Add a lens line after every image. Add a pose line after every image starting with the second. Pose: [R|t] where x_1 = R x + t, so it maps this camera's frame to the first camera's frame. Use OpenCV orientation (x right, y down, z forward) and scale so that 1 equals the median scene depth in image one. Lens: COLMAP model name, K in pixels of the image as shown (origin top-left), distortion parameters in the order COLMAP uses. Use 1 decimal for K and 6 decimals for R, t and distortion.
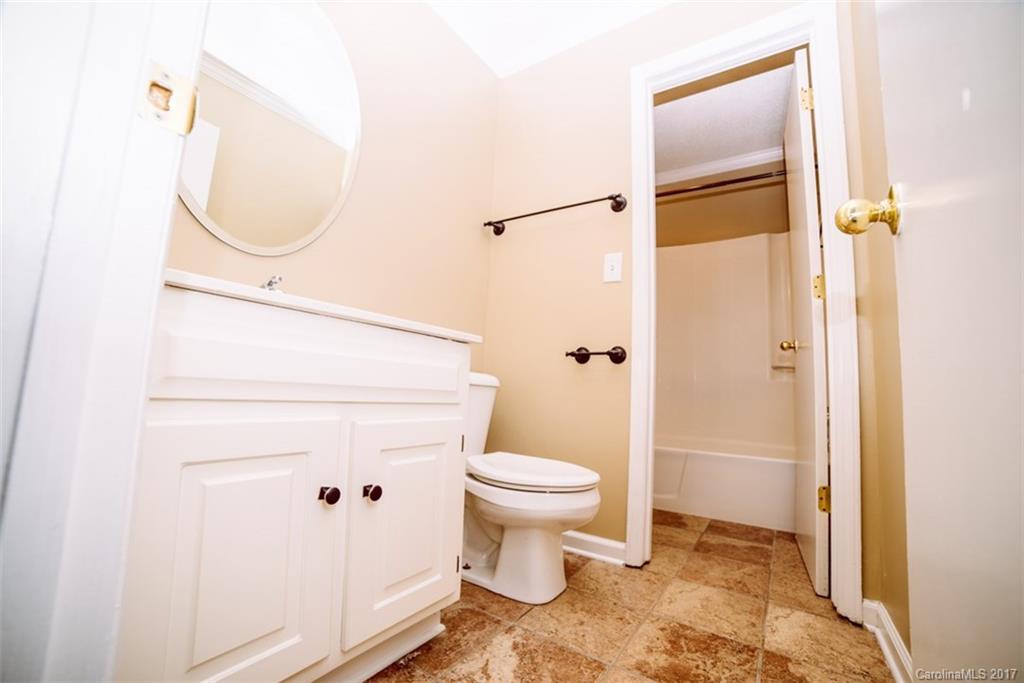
lens RADIAL K [[411.8, 0, 509.5], [0, 411.8, 345.4], [0, 0, 1]] dist [-0.103111, 0.033998]
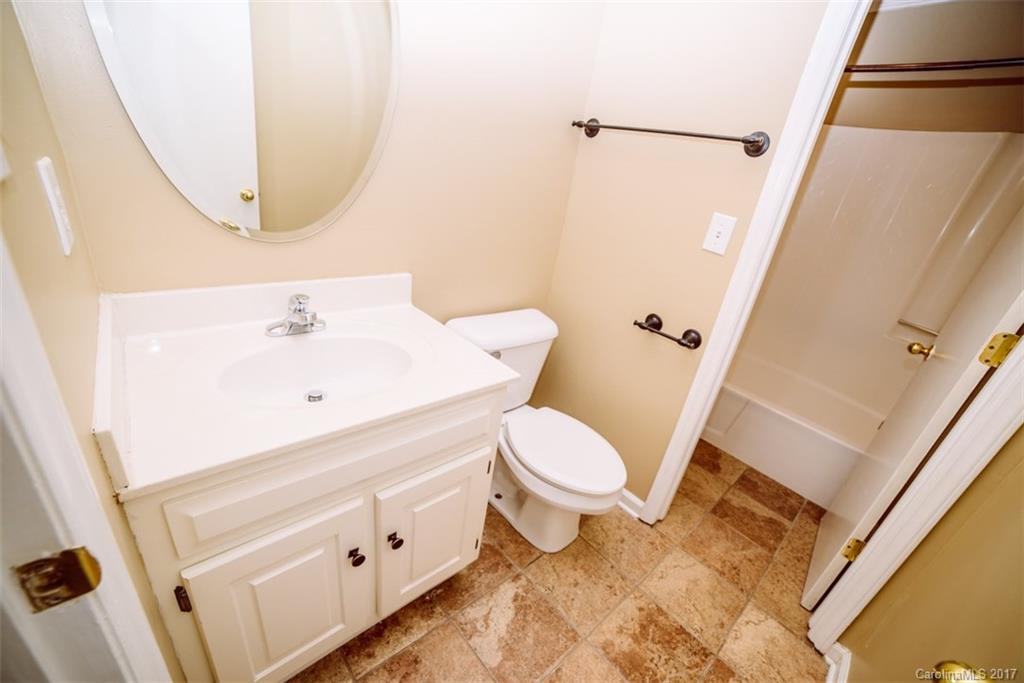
lens RADIAL K [[411.8, 0, 509.5], [0, 411.8, 345.4], [0, 0, 1]] dist [-0.103111, 0.033998]
pose [[0.967708, 0.188926, -0.166875, 0.049621], [-0.086520, 0.870740, 0.484072, -0.512492], [0.236759, -0.454002, 0.858969, 0.231482]]
